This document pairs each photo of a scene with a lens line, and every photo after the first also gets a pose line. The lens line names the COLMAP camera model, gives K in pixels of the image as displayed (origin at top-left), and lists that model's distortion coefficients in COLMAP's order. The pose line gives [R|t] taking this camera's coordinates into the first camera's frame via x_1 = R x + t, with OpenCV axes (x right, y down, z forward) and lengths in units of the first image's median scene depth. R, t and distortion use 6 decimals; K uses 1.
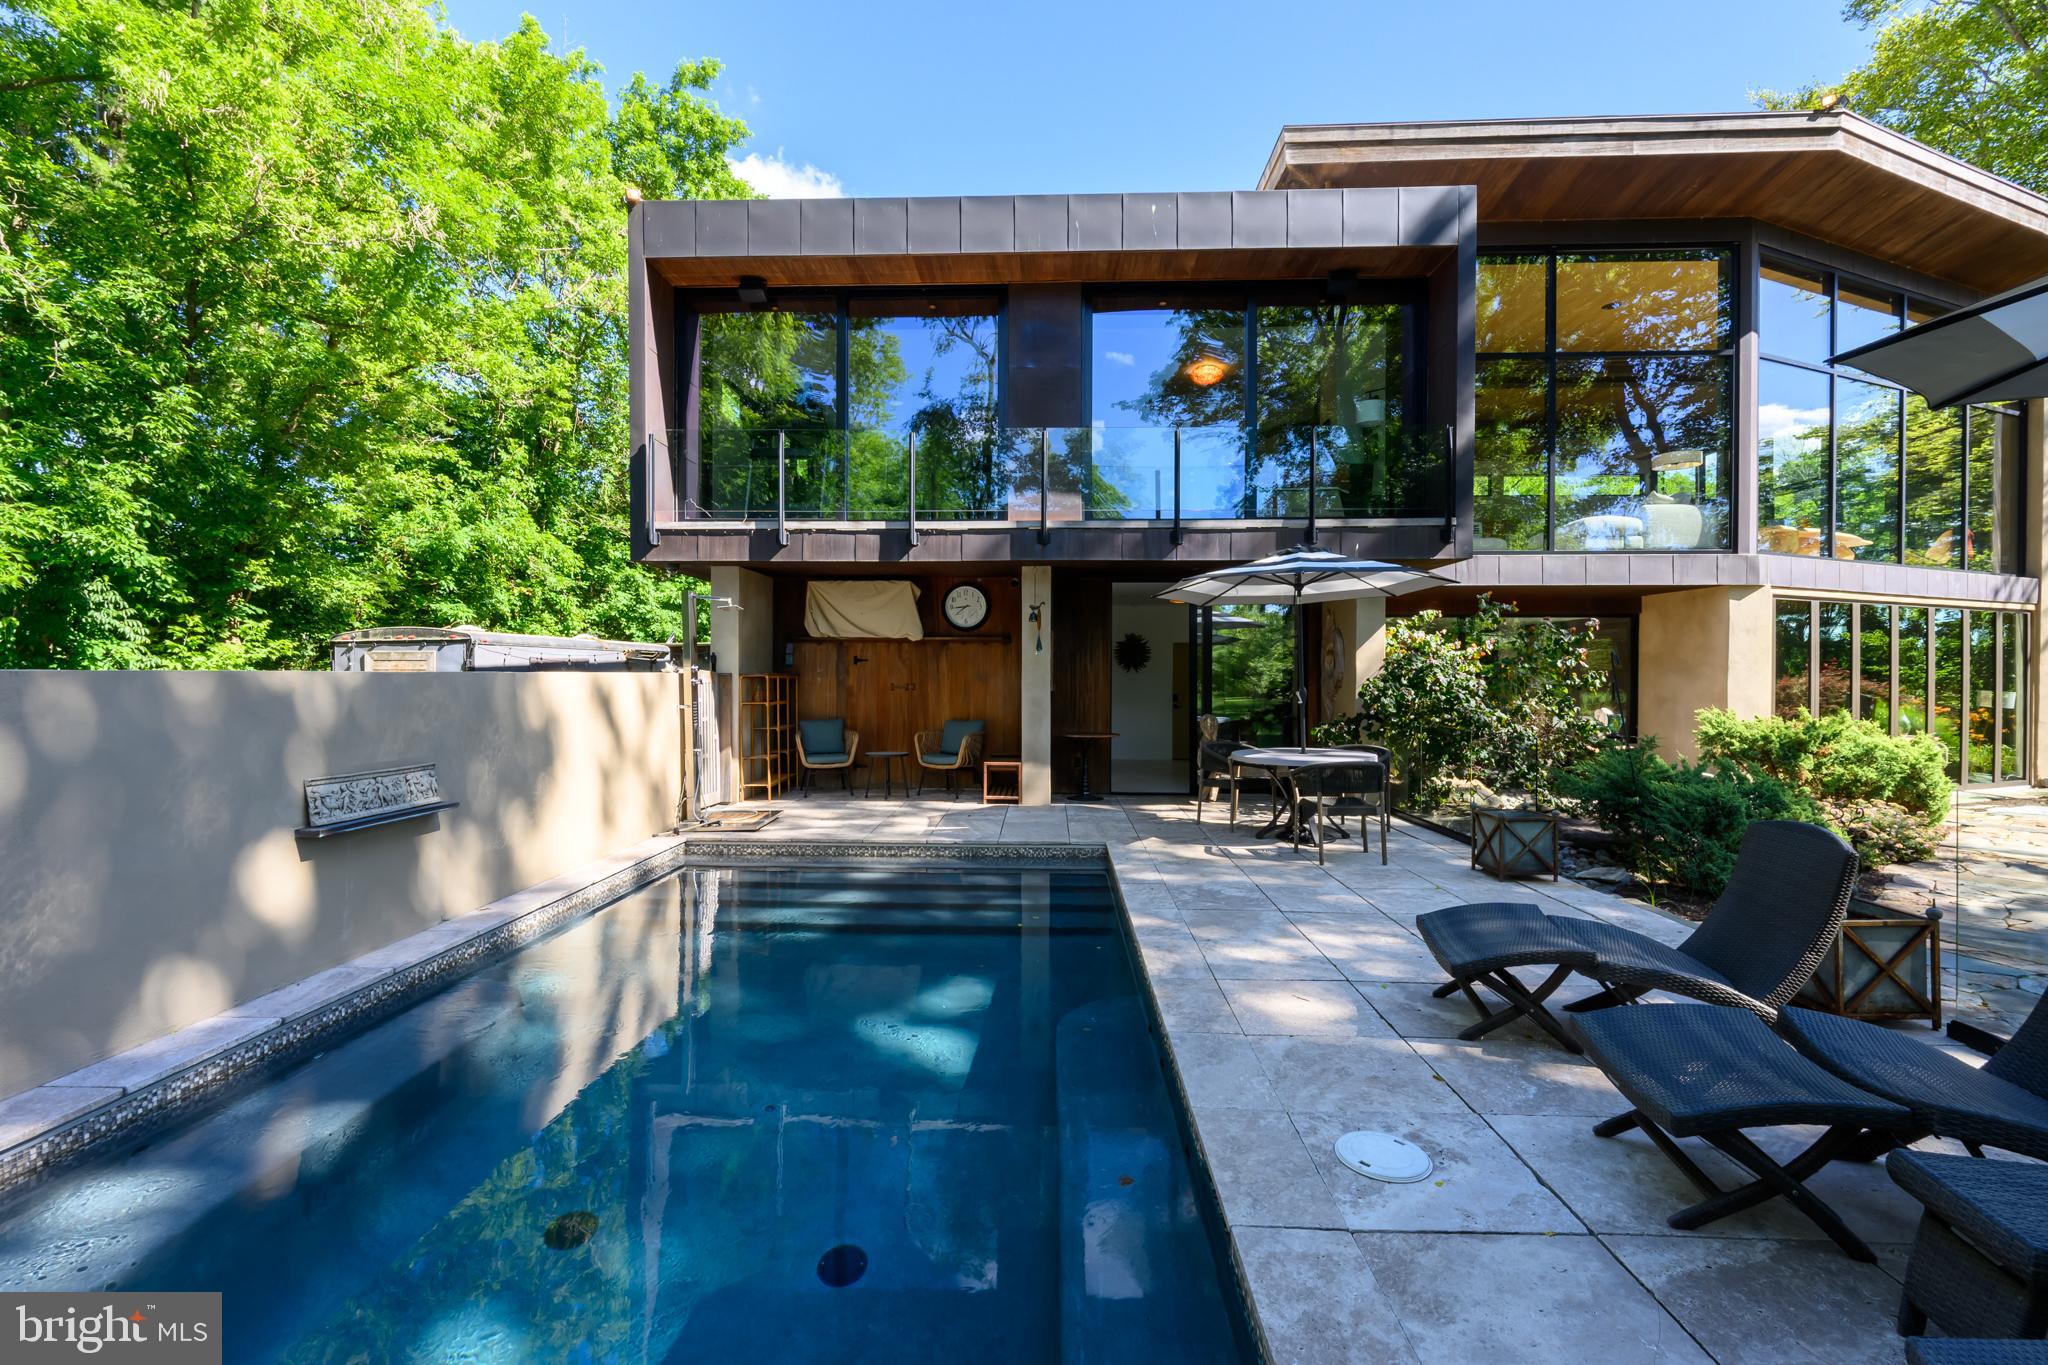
lens RADIAL K [[856.3, 0, 1016.7], [0, 856.3, 679.6], [0, 0, 1]] dist [0.001082, 0.000512]
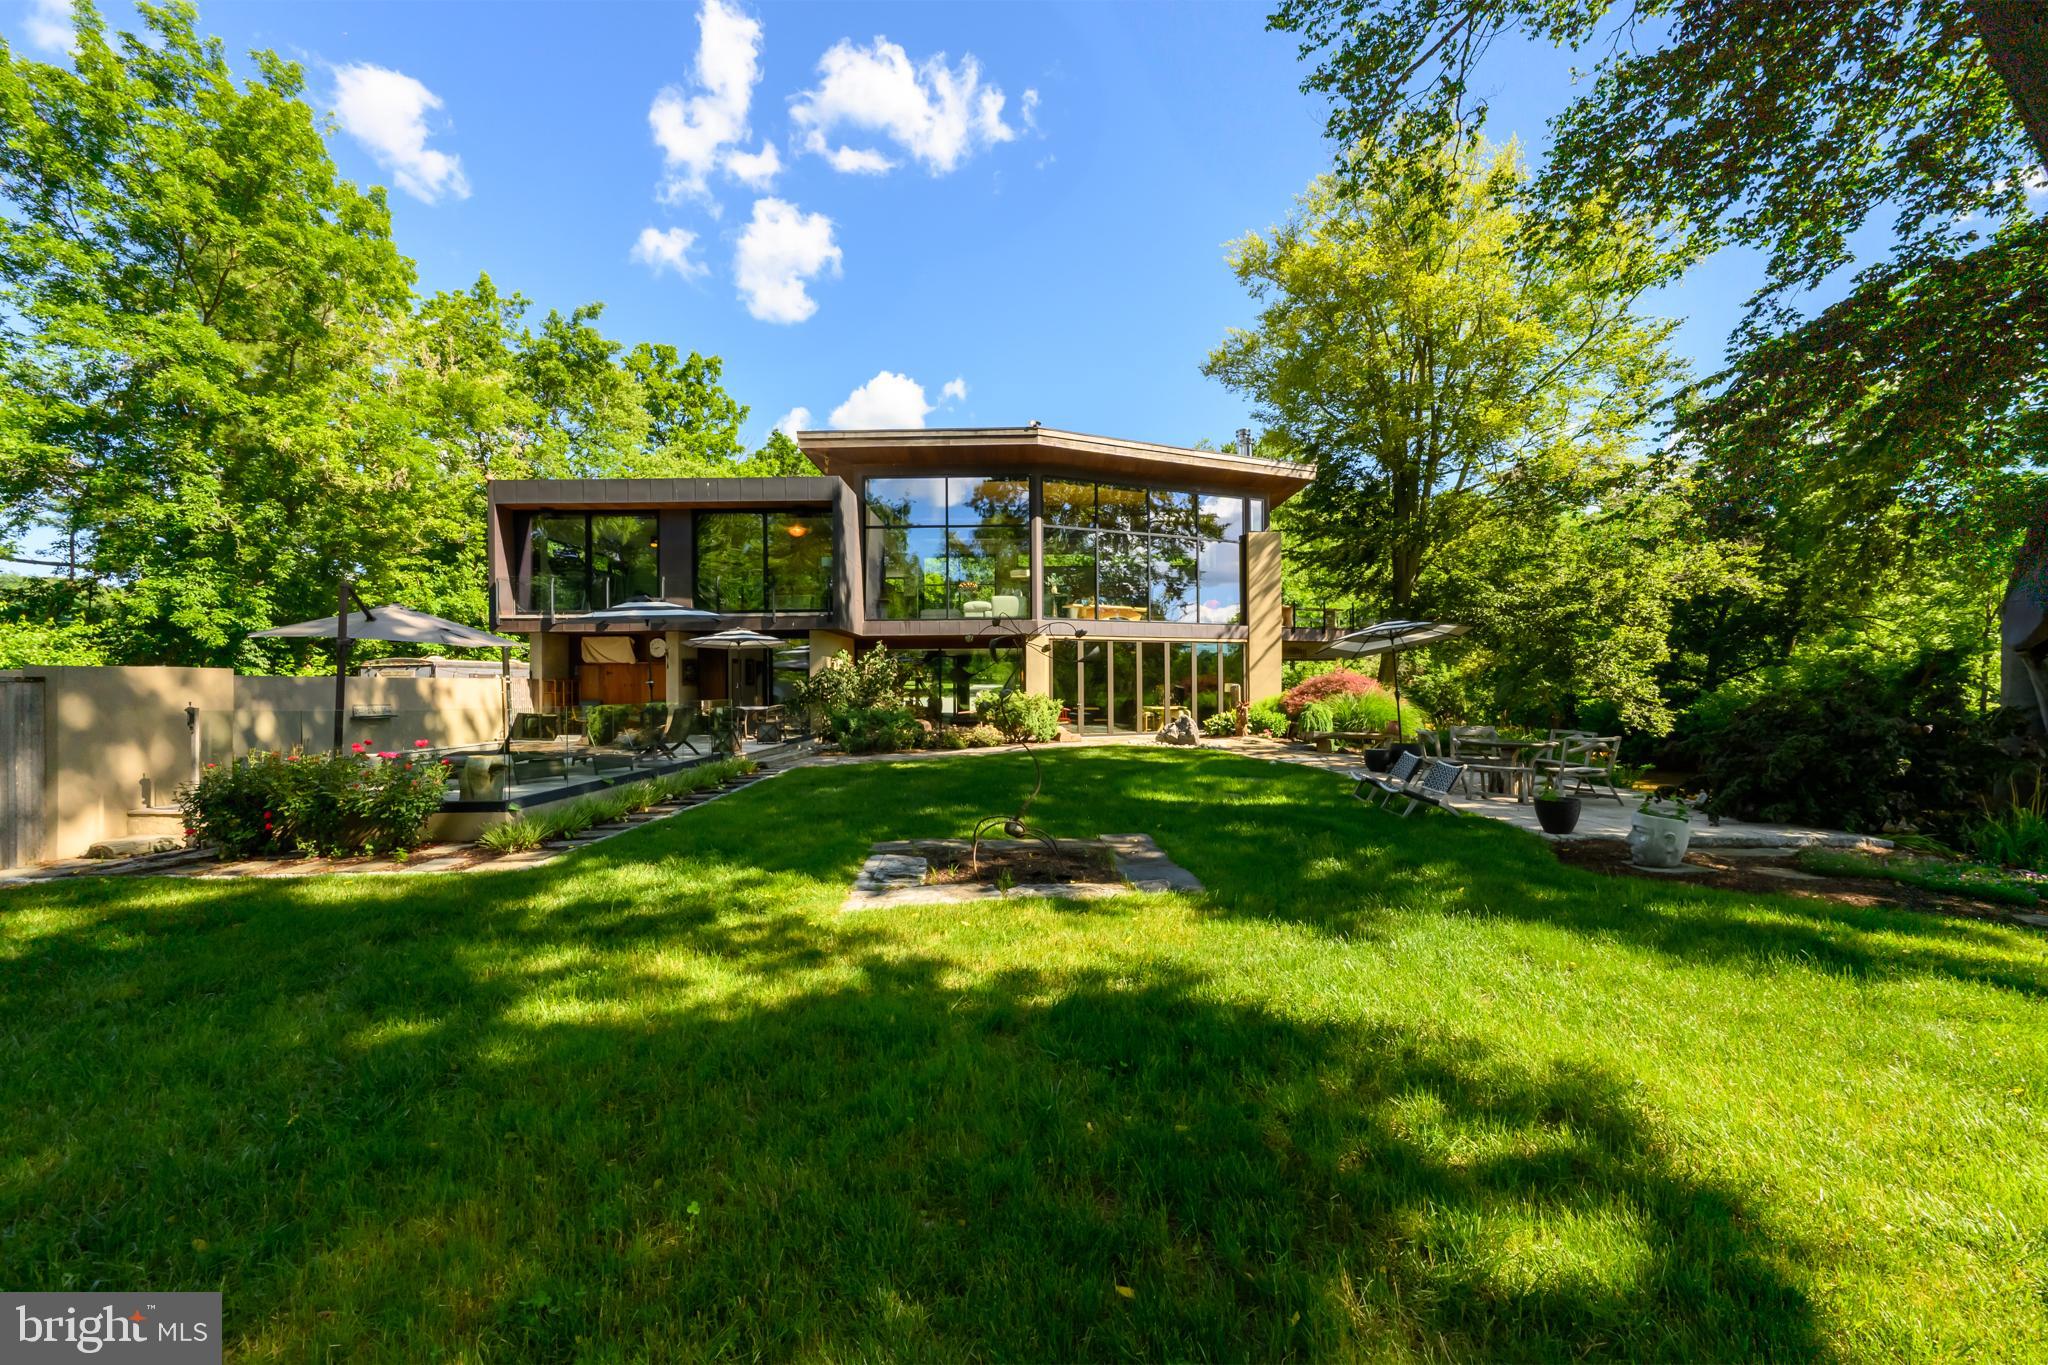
lens RADIAL K [[800.9, 0, 1036.1], [0, 800.9, 686.7], [0, 0, 1]] dist [0.001144, 0.000124]
pose [[0.999565, -0.010172, 0.027670, 0.813025], [0.010339, 0.999929, -0.005892, 0.033319], [-0.027608, 0.006176, 0.999600, -1.021611]]
